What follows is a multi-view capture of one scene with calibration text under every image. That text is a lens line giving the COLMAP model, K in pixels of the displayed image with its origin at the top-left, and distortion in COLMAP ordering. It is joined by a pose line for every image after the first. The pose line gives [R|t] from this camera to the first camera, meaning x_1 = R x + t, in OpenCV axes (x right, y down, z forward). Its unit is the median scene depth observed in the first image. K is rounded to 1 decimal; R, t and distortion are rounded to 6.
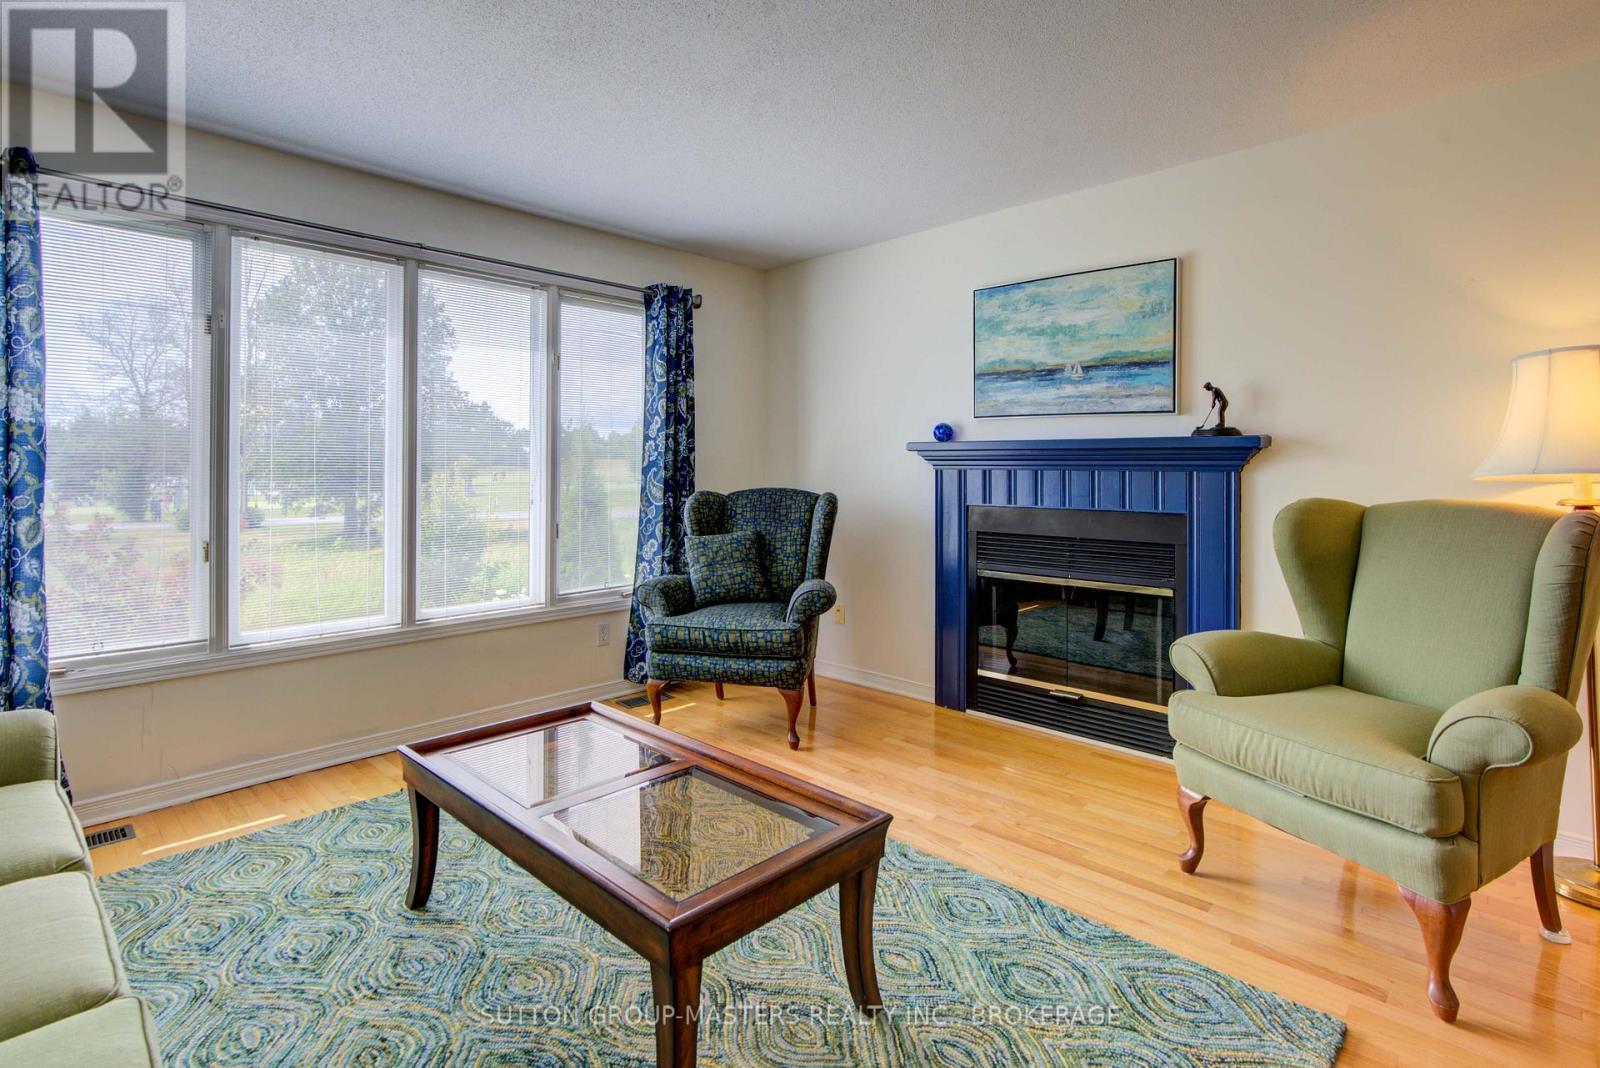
lens RADIAL K [[779.7, 0, 801.8], [0, 779.7, 462.0], [0, 0, 1]] dist [-0.002162, 0.000298]
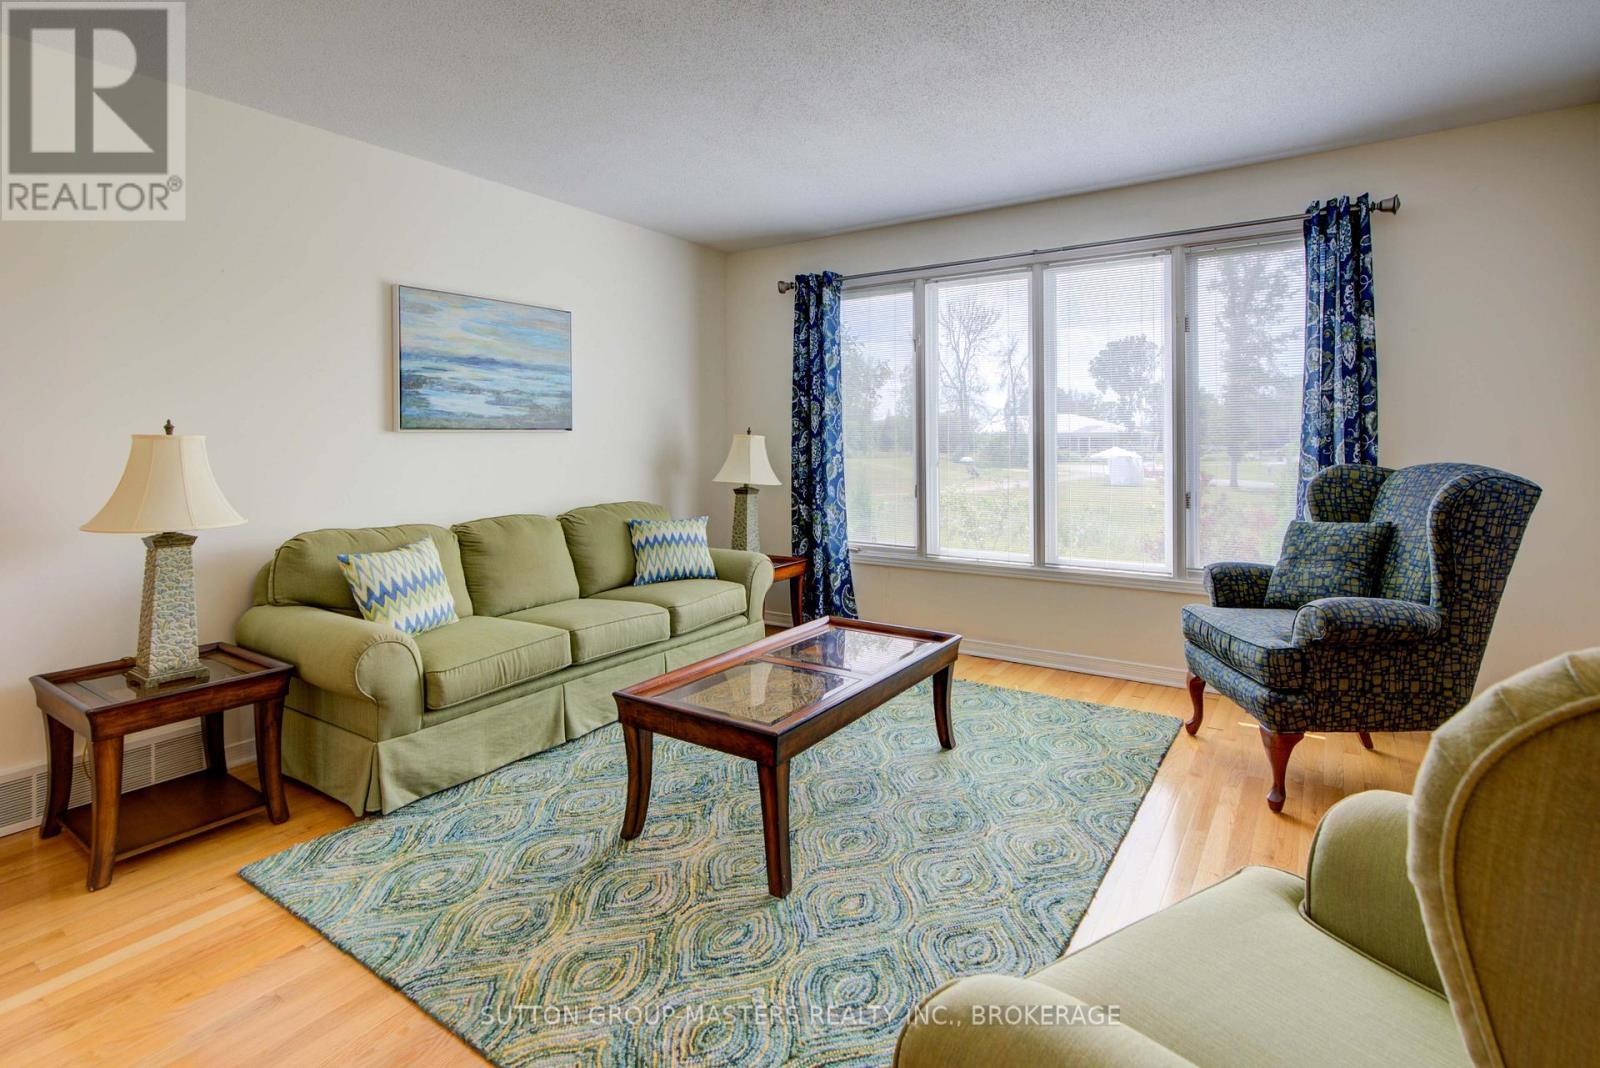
lens RADIAL K [[798.4, 0, 799.6], [0, 798.4, 435.8], [0, 0, 1]] dist [0.001705, 0.000125]
pose [[0.173174, -0.005744, -0.984874, 0.590456], [0.014714, 0.999886, -0.003244, 0.004772], [0.984781, -0.013930, 0.173239, 0.376785]]
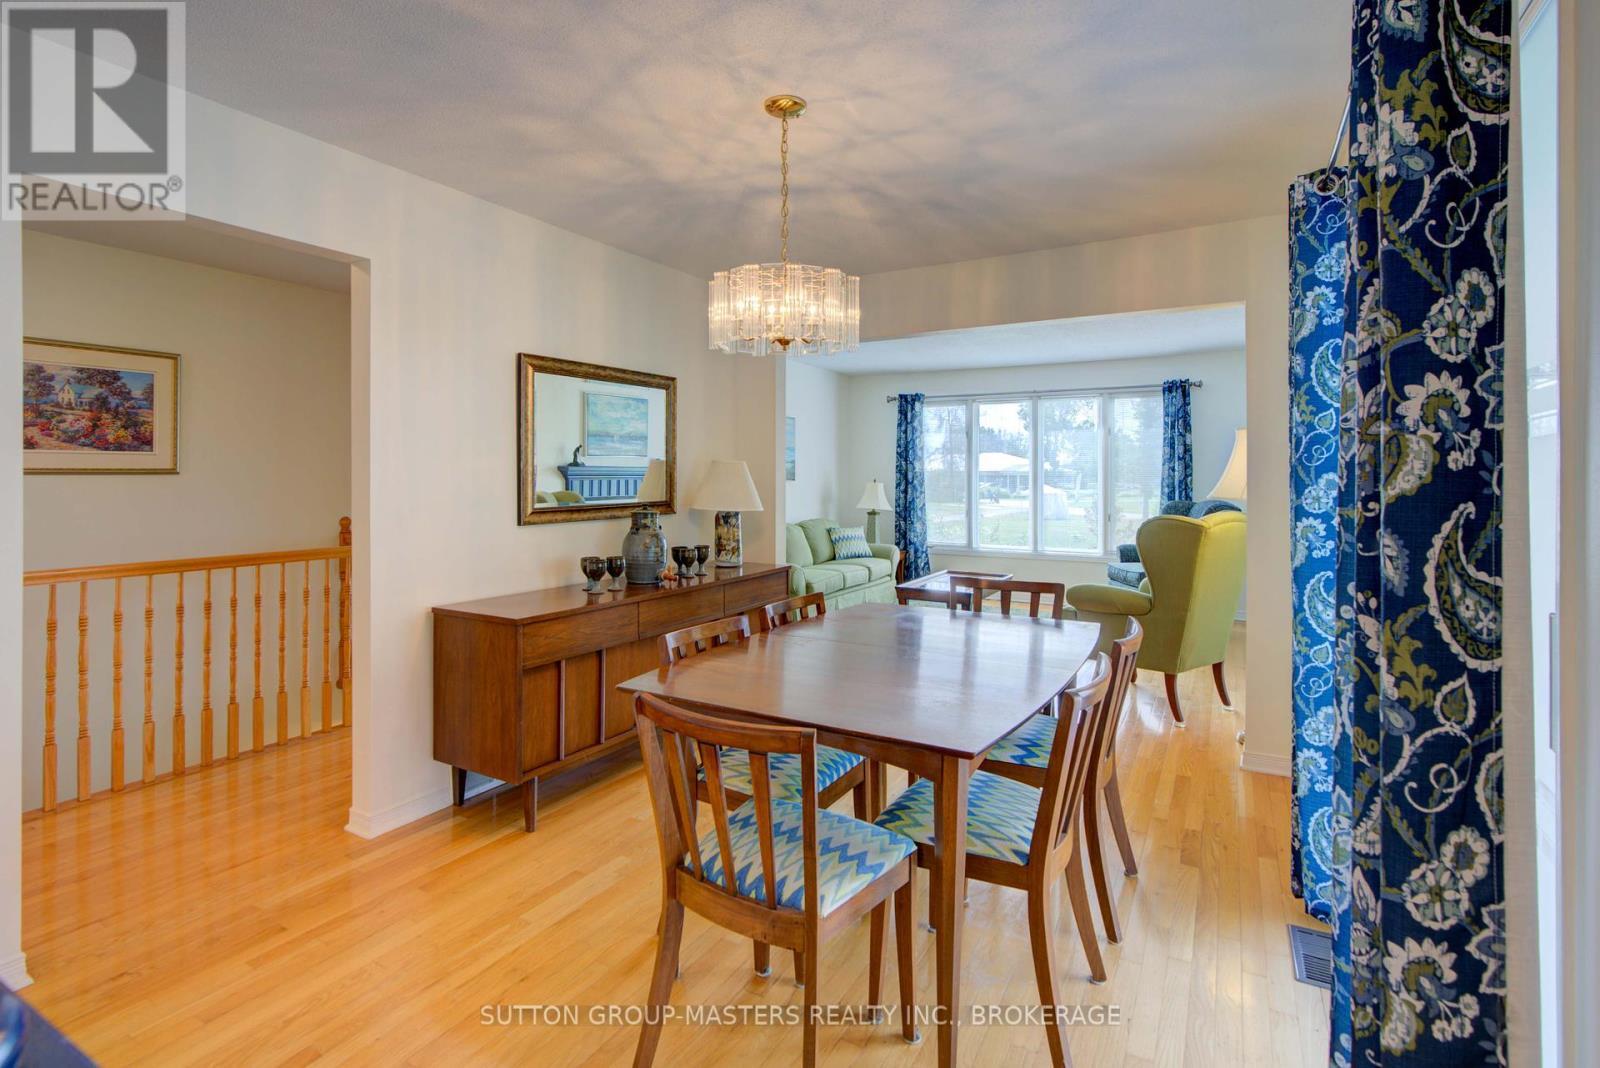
lens RADIAL K [[779.9, 0, 796.5], [0, 779.9, 469.2], [0, 0, 1]] dist [0.001463, 0.000449]
pose [[0.246398, -0.005631, -0.969152, 1.438095], [0.006371, 0.999971, -0.004191, -0.032109], [0.969148, -0.005141, 0.246427, -0.247548]]
